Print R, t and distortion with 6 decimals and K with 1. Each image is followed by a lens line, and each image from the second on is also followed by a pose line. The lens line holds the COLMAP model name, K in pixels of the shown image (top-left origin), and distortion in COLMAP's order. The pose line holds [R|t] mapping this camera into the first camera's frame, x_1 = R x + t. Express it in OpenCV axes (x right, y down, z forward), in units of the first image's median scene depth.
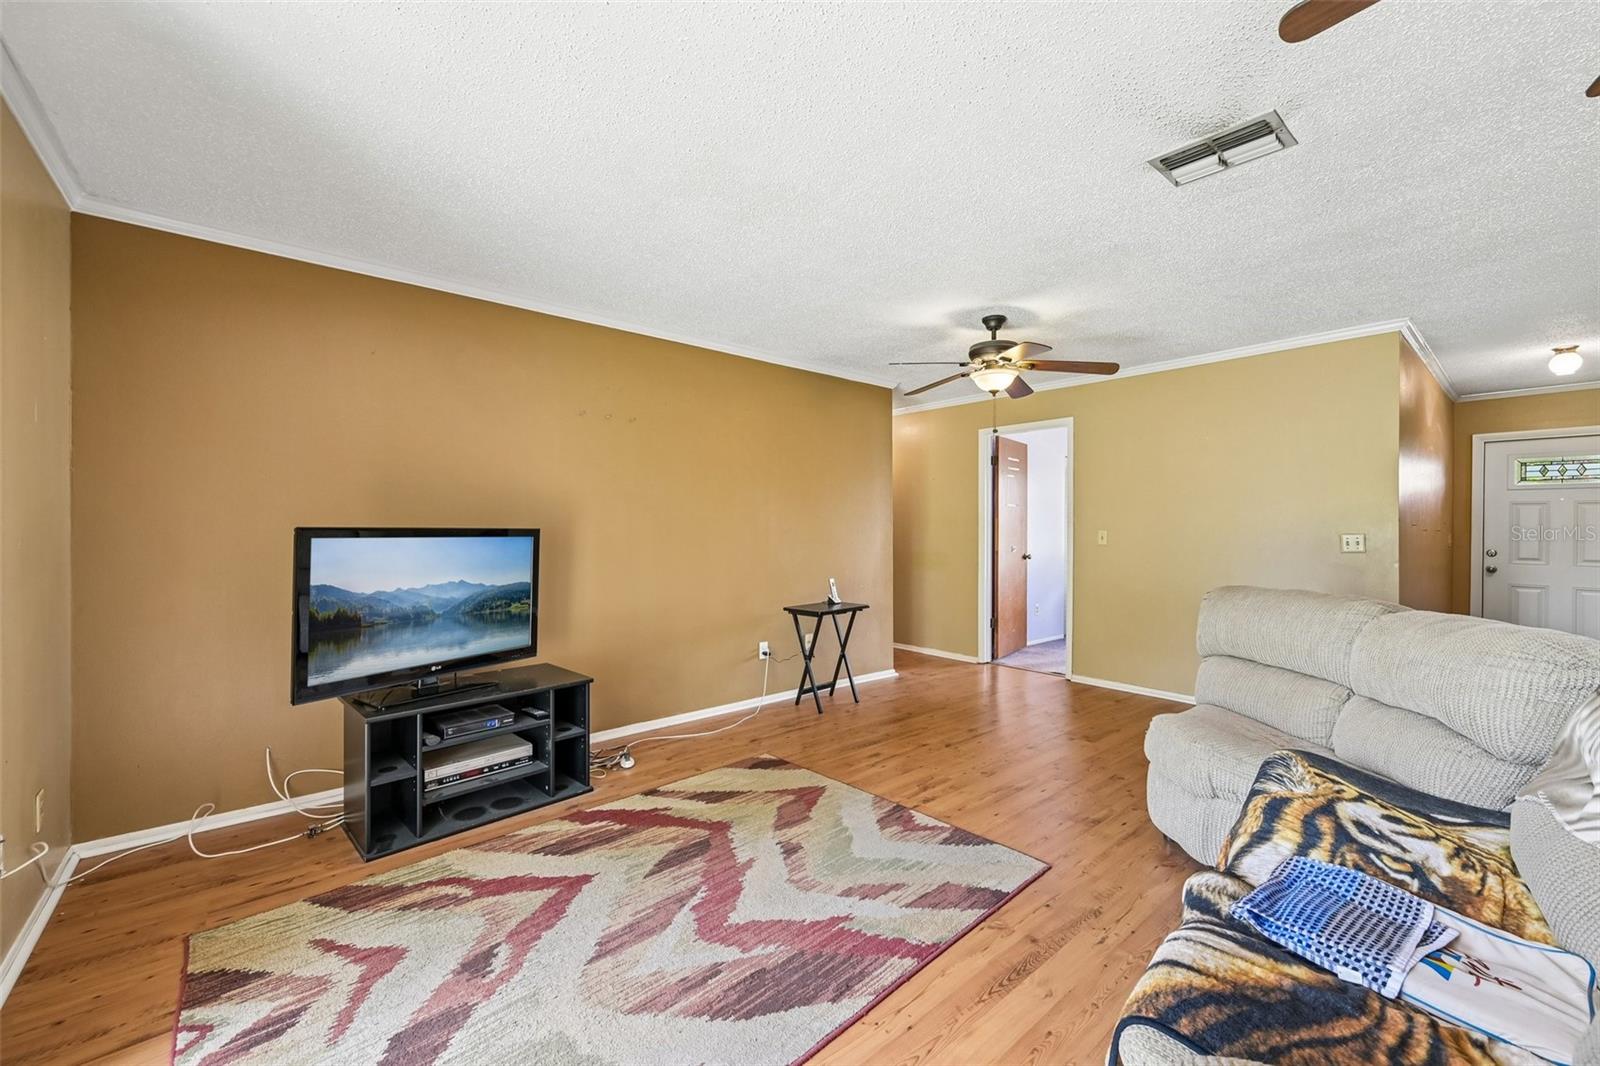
lens RADIAL K [[644.4, 0, 810.1], [0, 644.4, 530.3], [0, 0, 1]] dist [-0.002131, 0.001367]
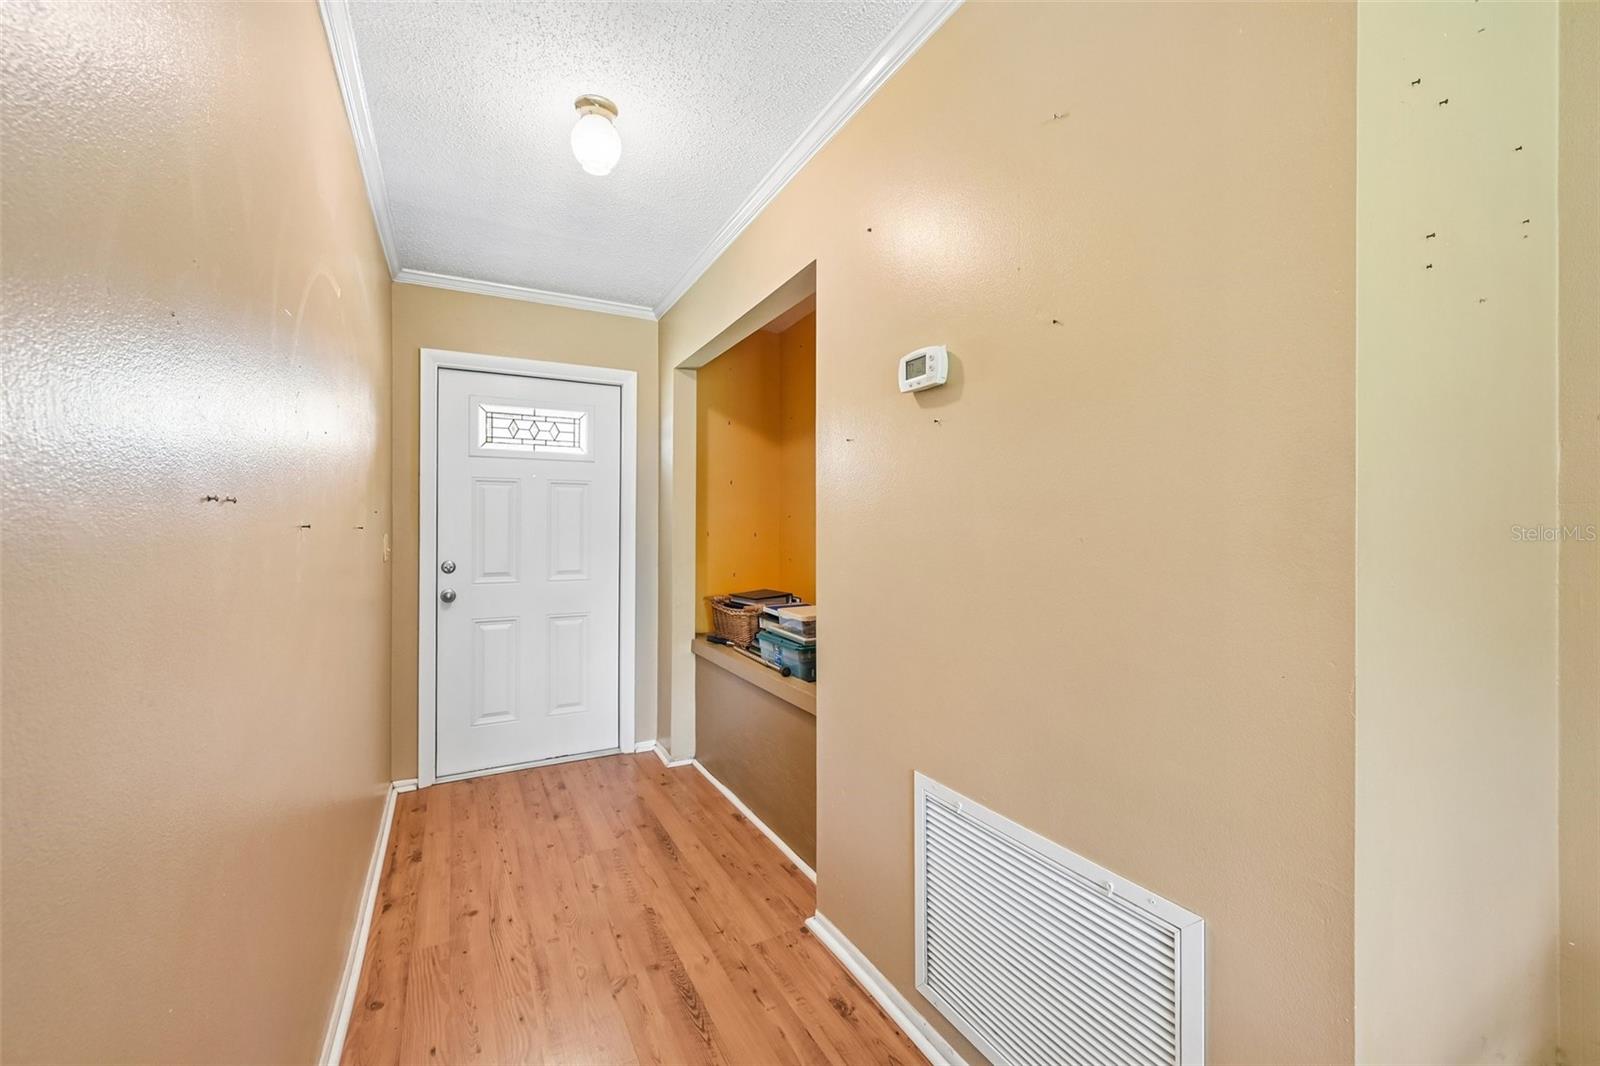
lens RADIAL K [[644.4, 0, 796.6], [0, 644.4, 531.5], [0, 0, 1]] dist [-0.002131, 0.001367]
pose [[0.227674, 0.007101, 0.973711, 1.403905], [0.006709, 0.999938, -0.008861, 0.028621], [-0.973714, 0.008550, 0.227613, 1.391683]]
